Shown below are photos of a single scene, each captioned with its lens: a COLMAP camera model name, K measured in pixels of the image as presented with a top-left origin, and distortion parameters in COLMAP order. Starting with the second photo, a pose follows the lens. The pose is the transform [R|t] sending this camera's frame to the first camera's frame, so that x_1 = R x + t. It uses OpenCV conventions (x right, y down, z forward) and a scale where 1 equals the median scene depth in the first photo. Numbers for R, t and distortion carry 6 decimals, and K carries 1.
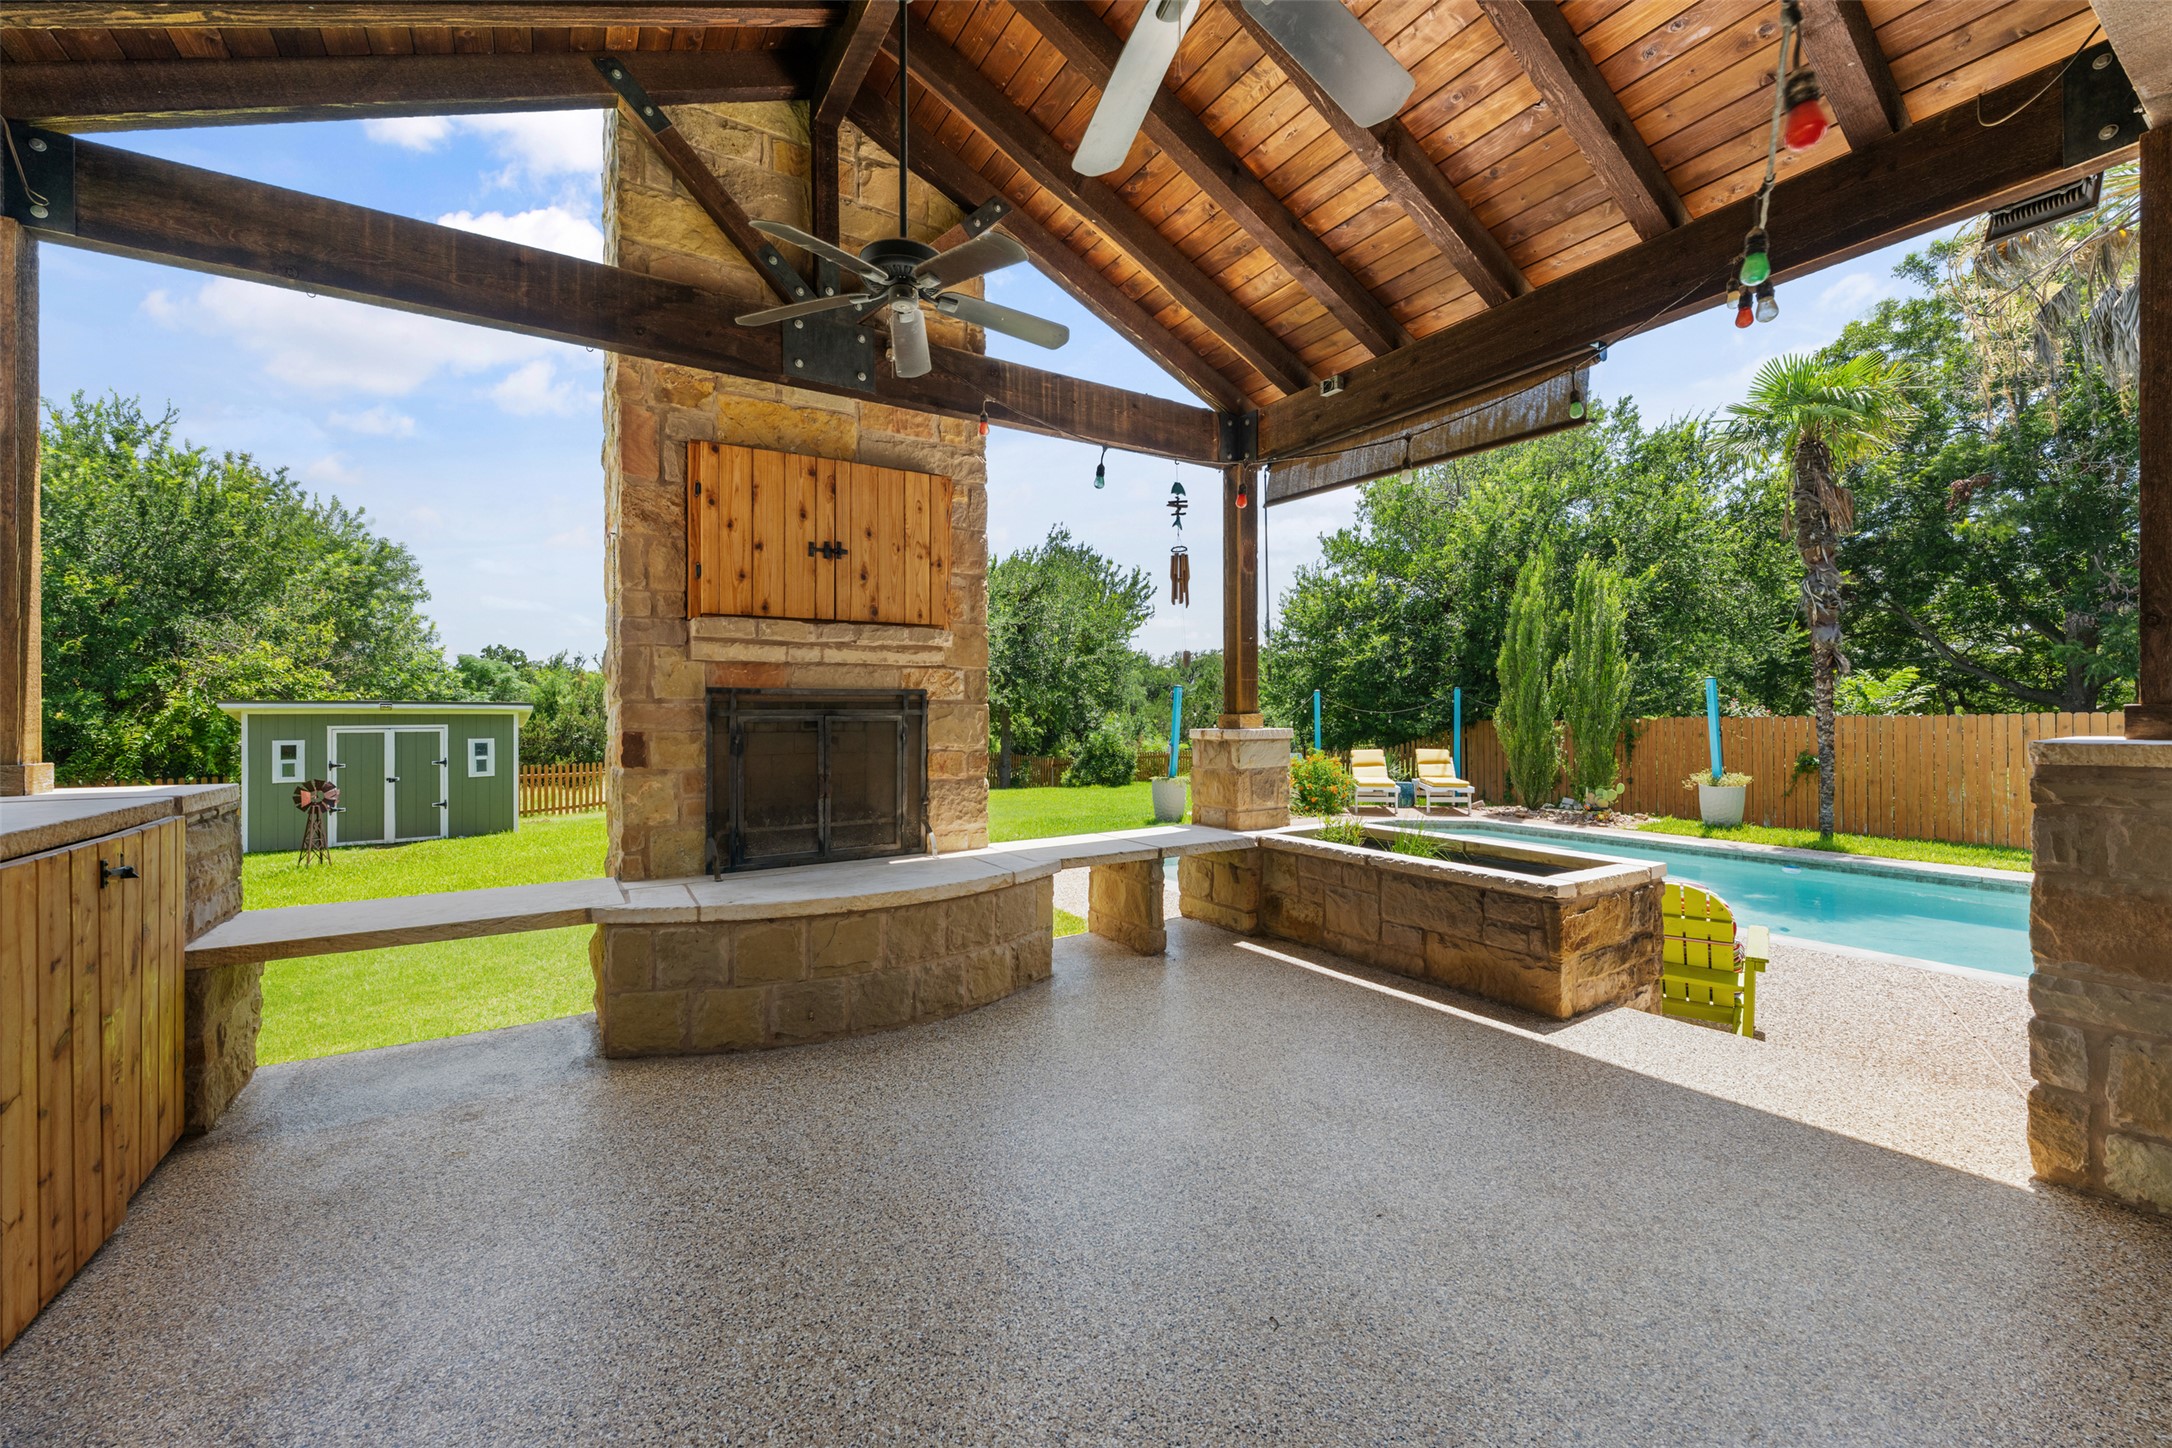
lens RADIAL K [[861.3, 0, 1084.5], [0, 861.3, 719.5], [0, 0, 1]] dist [0.000636, 0.000236]
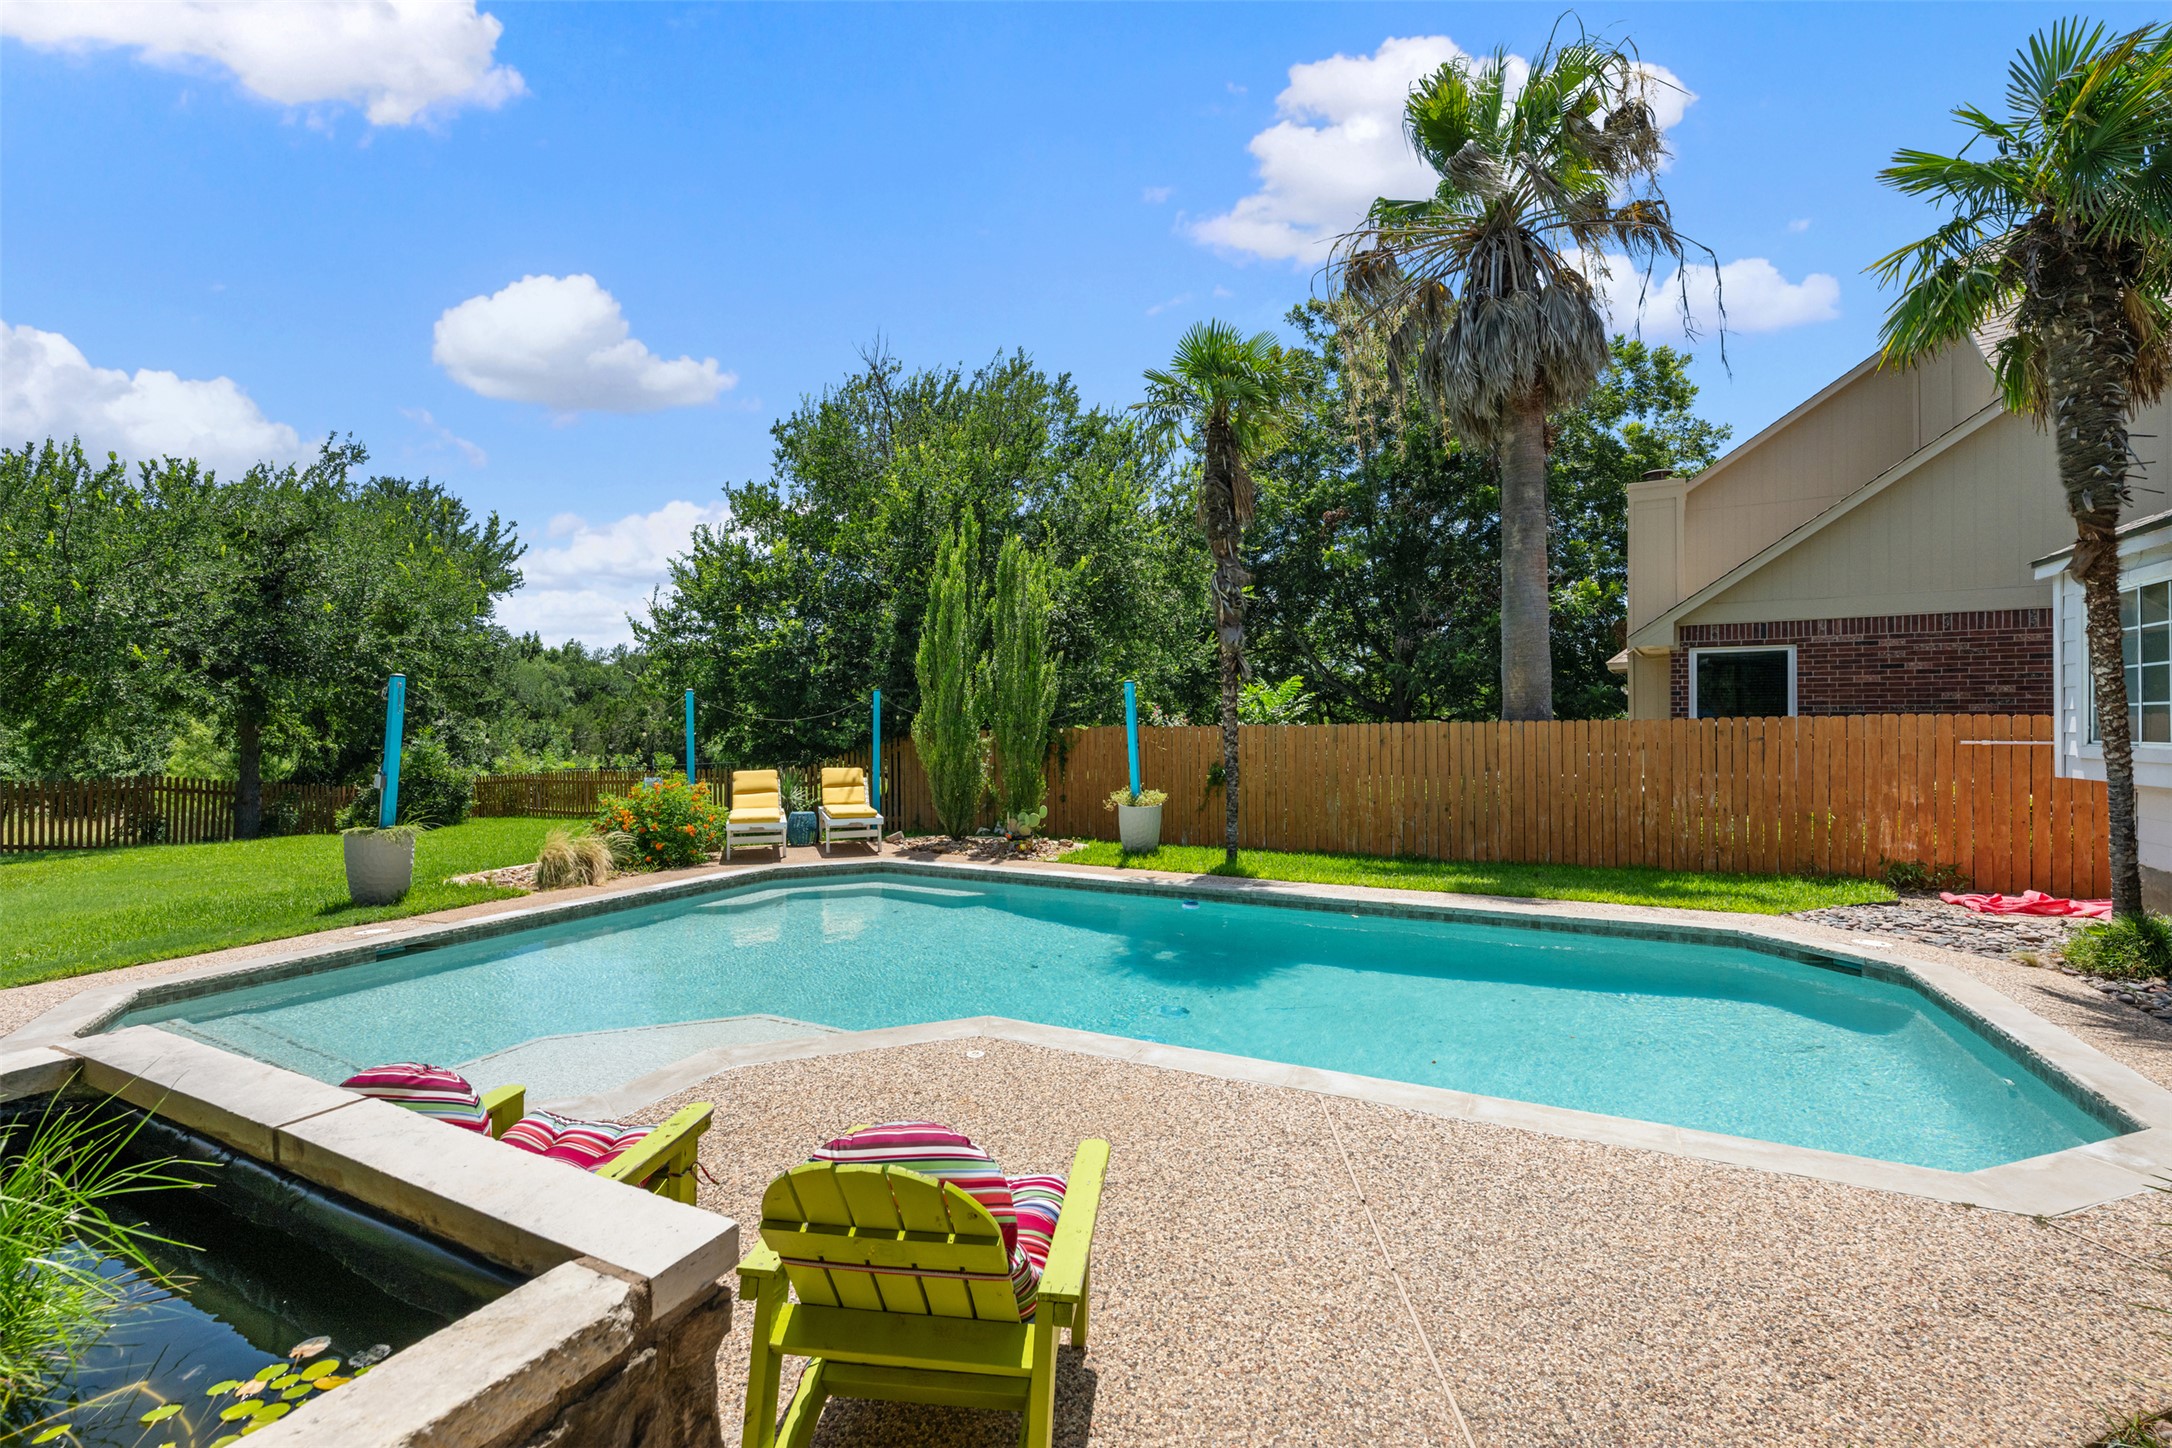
lens RADIAL K [[919.5, 0, 1086.0], [0, 919.5, 724.0], [0, 0, 1]] dist [-0.000624, -0.000102]
pose [[0.856833, 0.001355, 0.515592, 0.162964], [0.000733, 0.999992, -0.003847, -0.001483], [-0.515593, 0.003674, 0.856826, 0.175775]]
